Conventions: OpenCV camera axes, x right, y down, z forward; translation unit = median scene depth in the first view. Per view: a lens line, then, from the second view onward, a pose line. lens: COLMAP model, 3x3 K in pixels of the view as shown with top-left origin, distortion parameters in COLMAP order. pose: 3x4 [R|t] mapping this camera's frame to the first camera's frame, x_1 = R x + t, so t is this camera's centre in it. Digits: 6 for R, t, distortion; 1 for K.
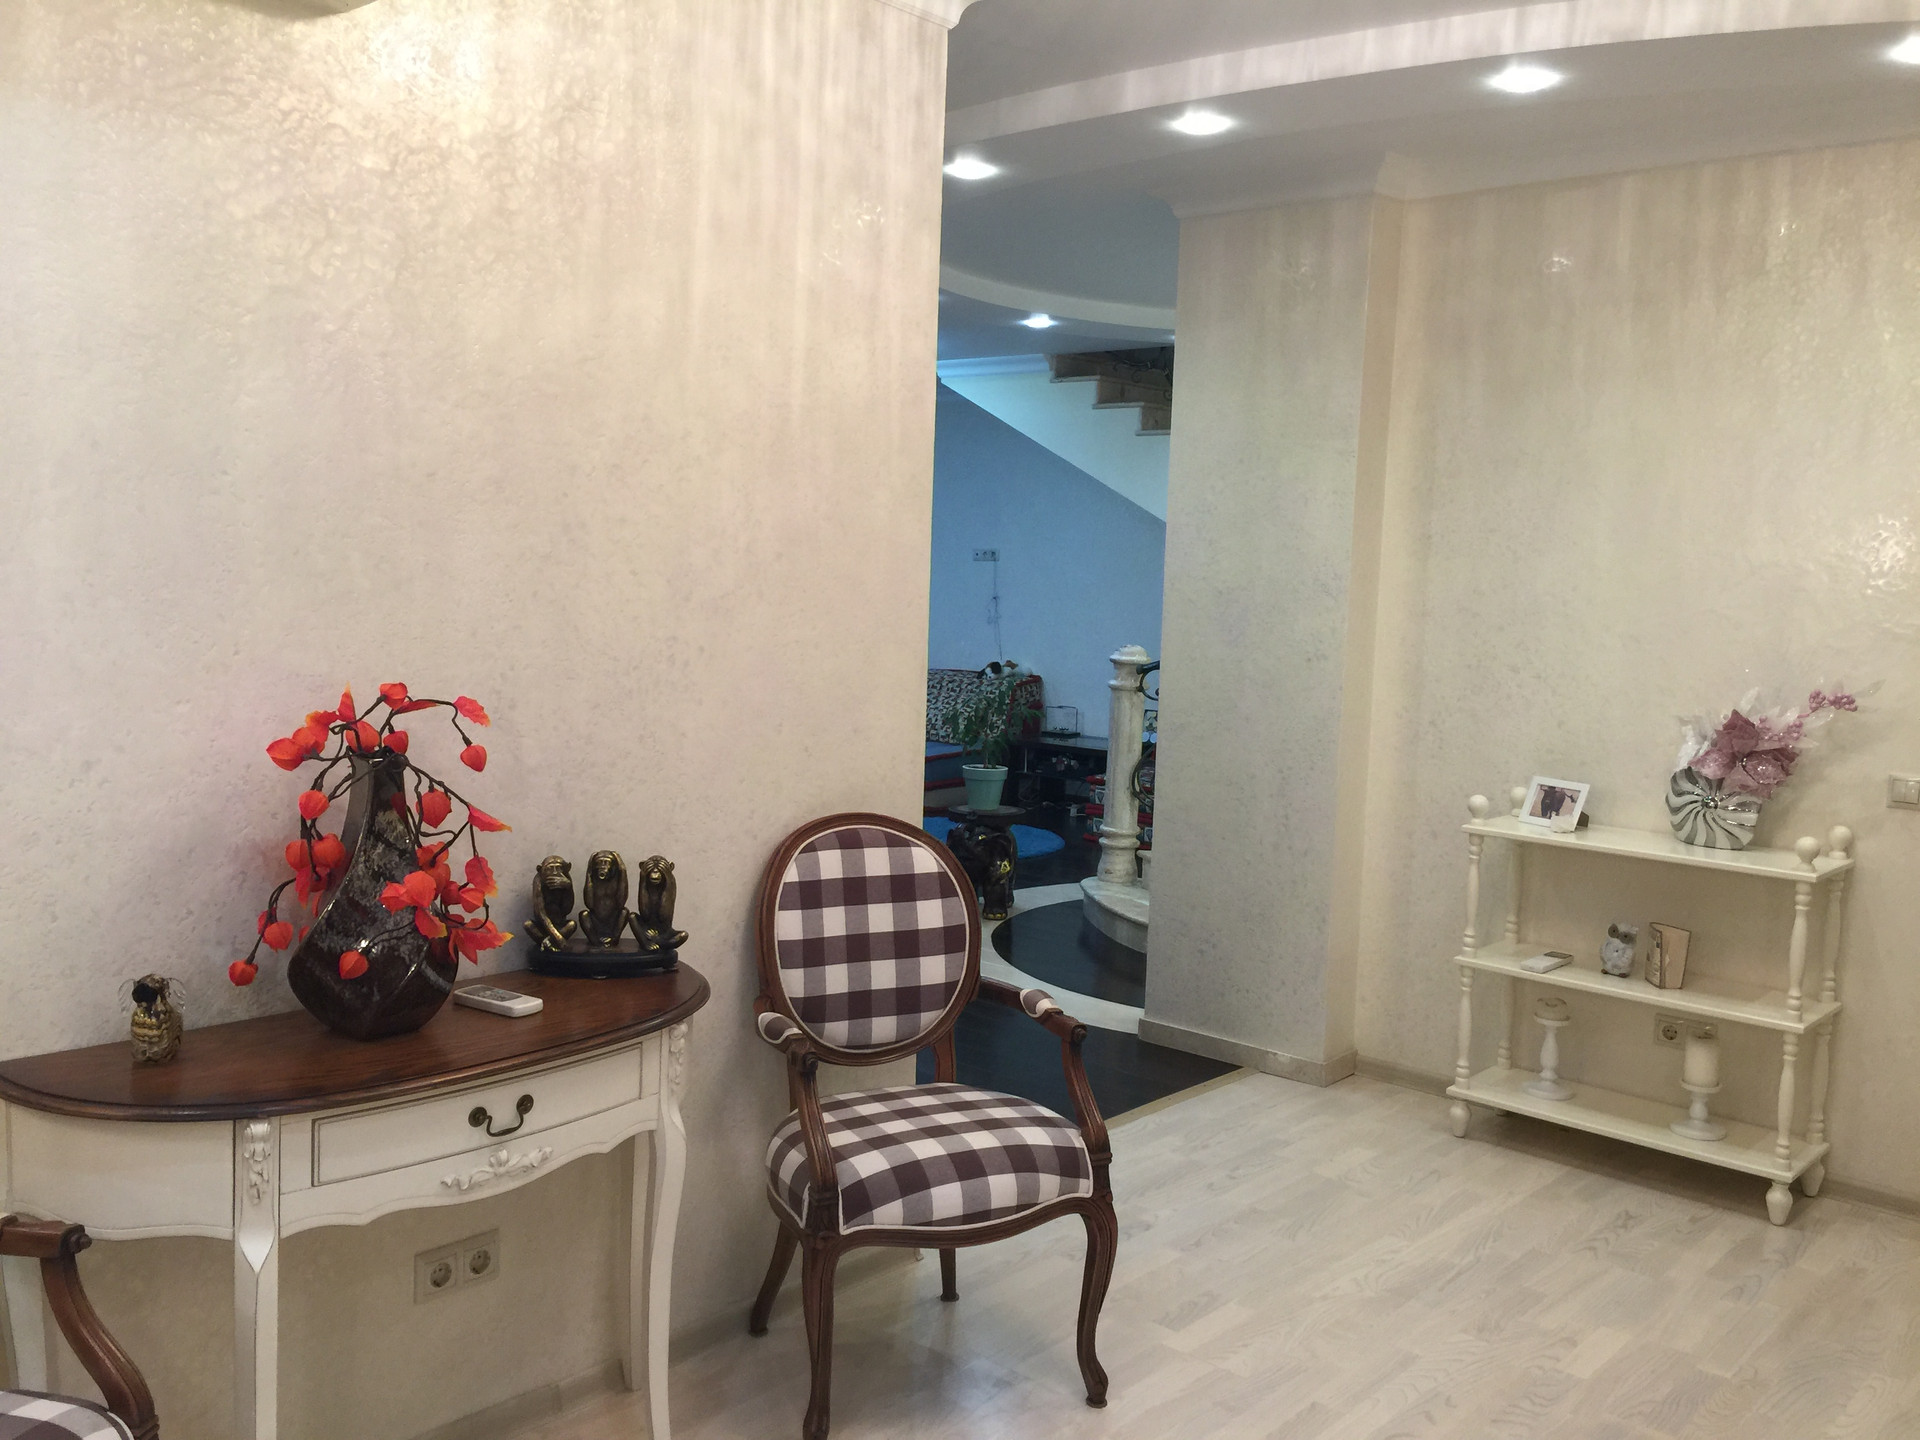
lens RADIAL K [[1641.8, 0, 956.0], [0, 1641.8, 719.3], [0, 0, 1]] dist [0.051406, 0.000465]
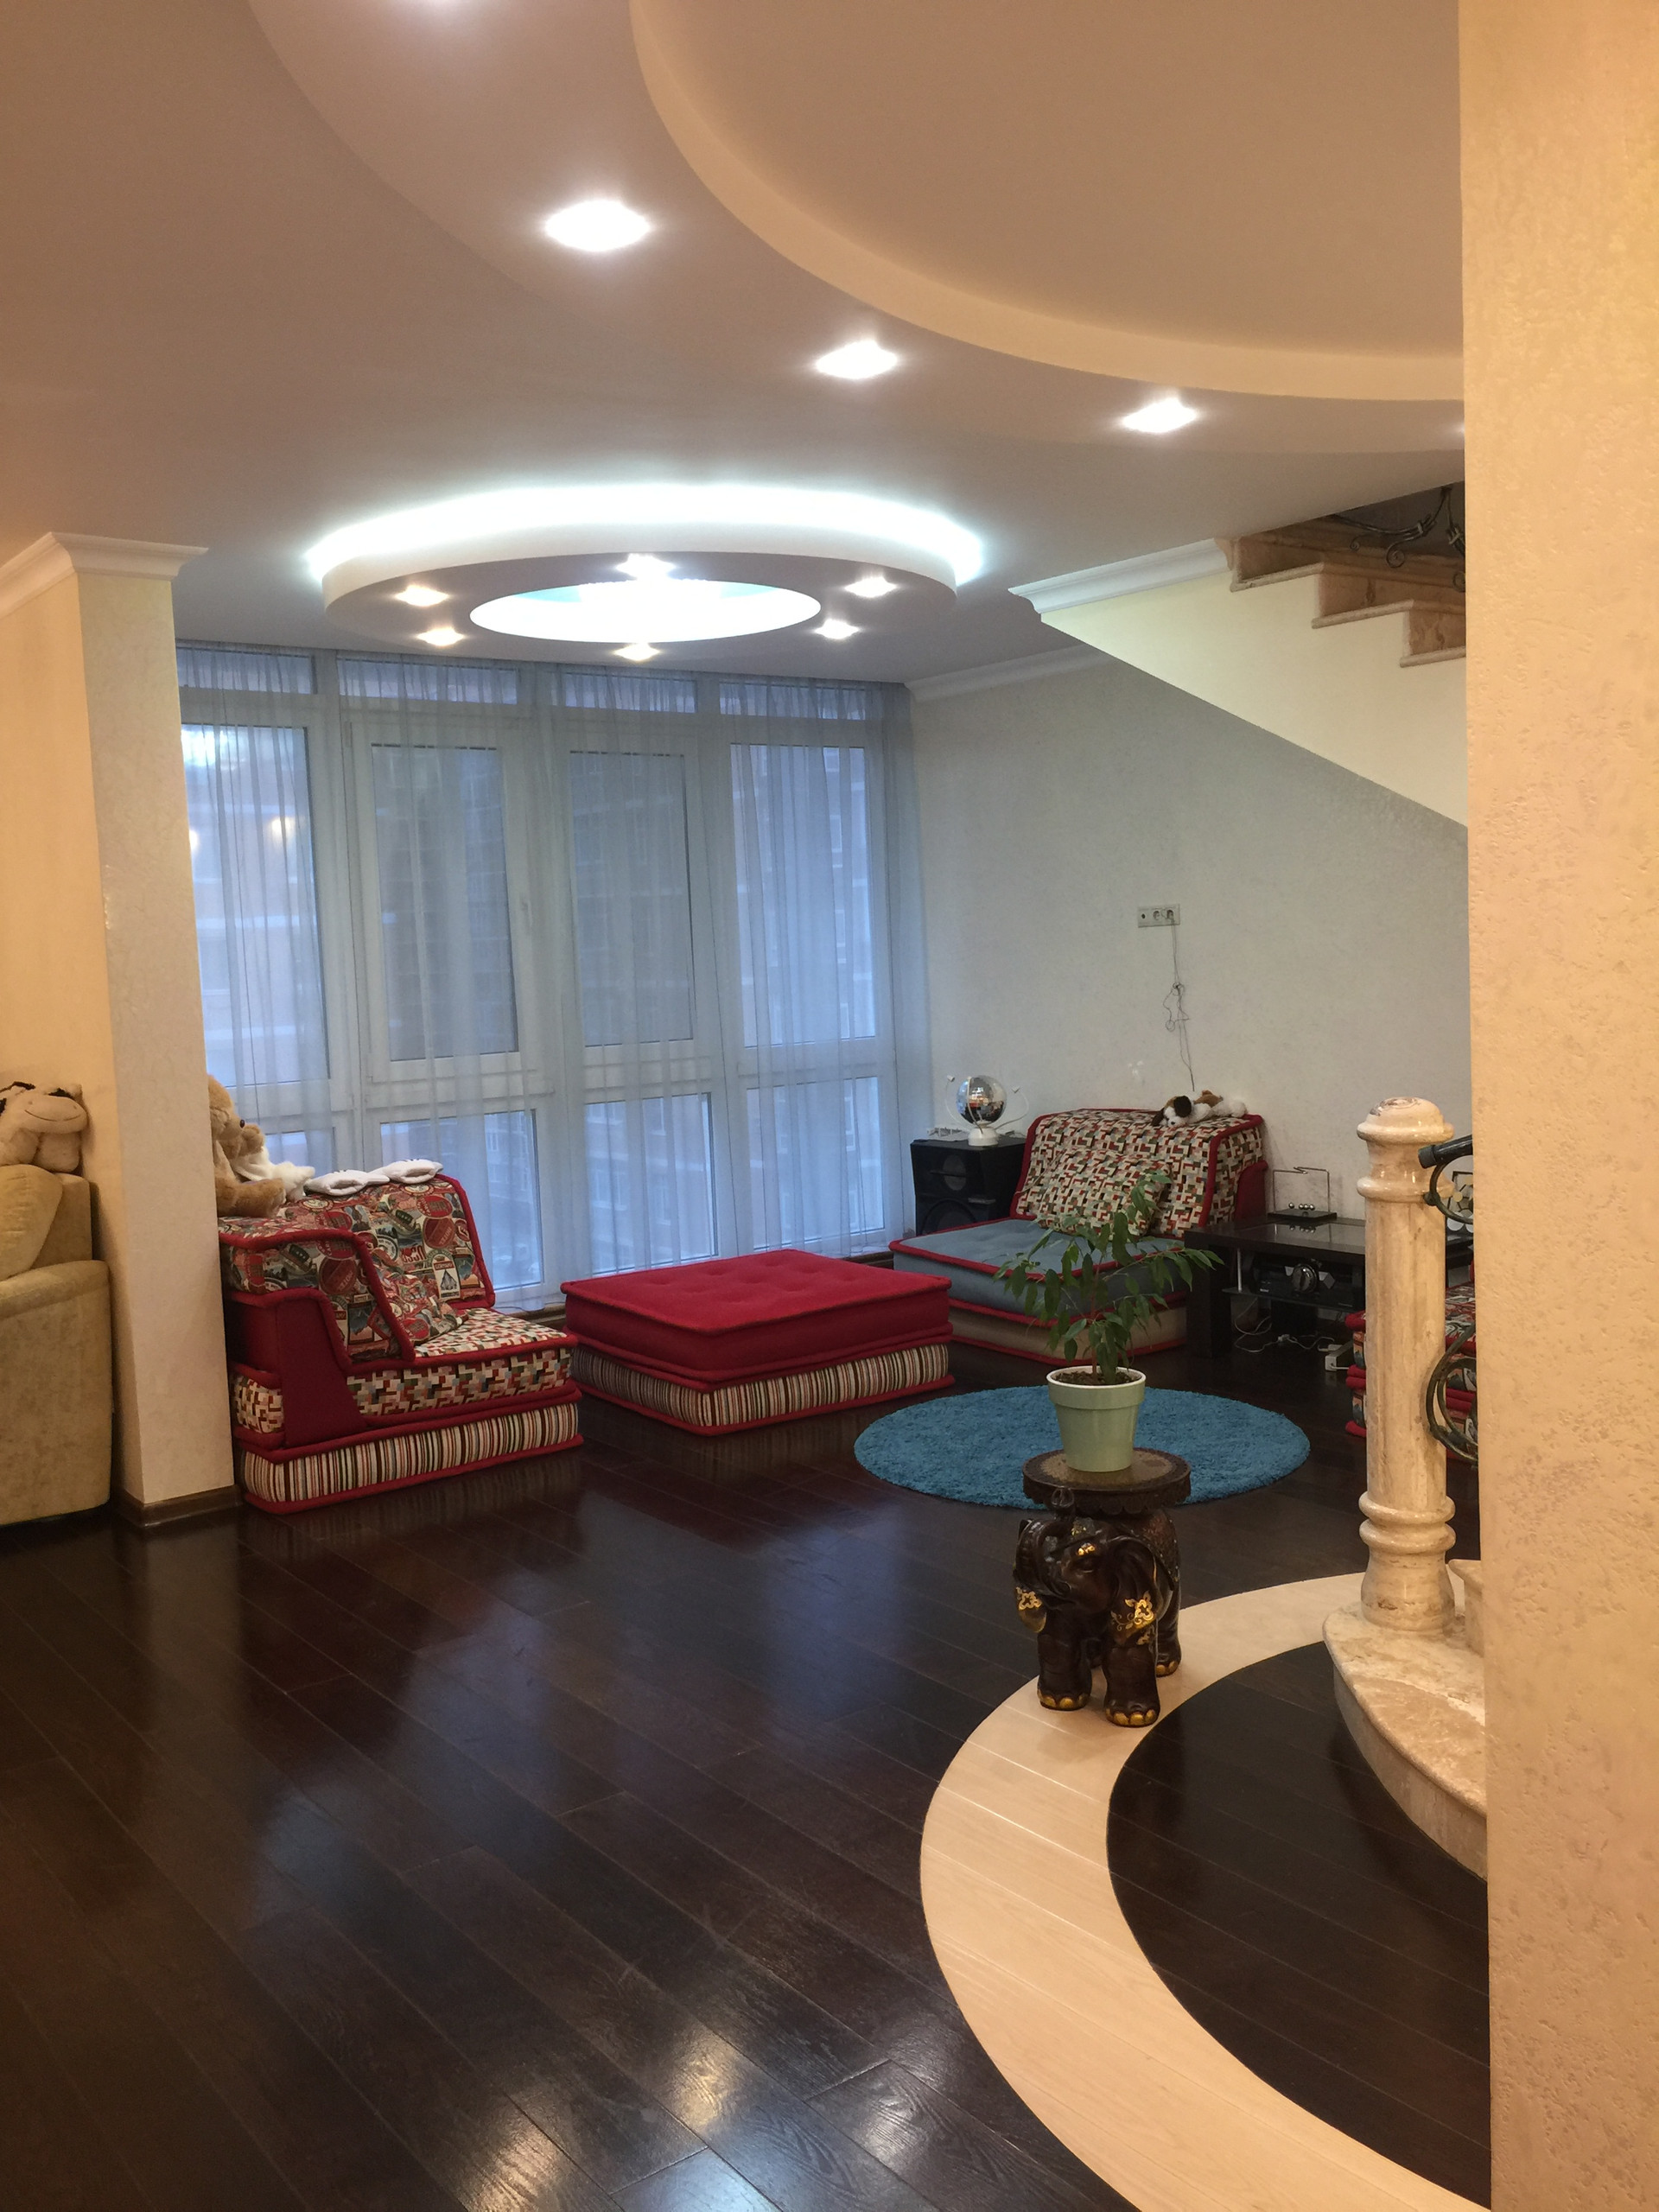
lens RADIAL K [[1891.5, 0, 838.5], [0, 1891.5, 1101.6], [0, 0, 1]] dist [0.051406, 0.000465]
pose [[0.977843, -0.059390, -0.200737, 0.057710], [0.057918, 0.998234, -0.013201, -0.045034], [0.201167, 0.001282, 0.979556, 0.447559]]
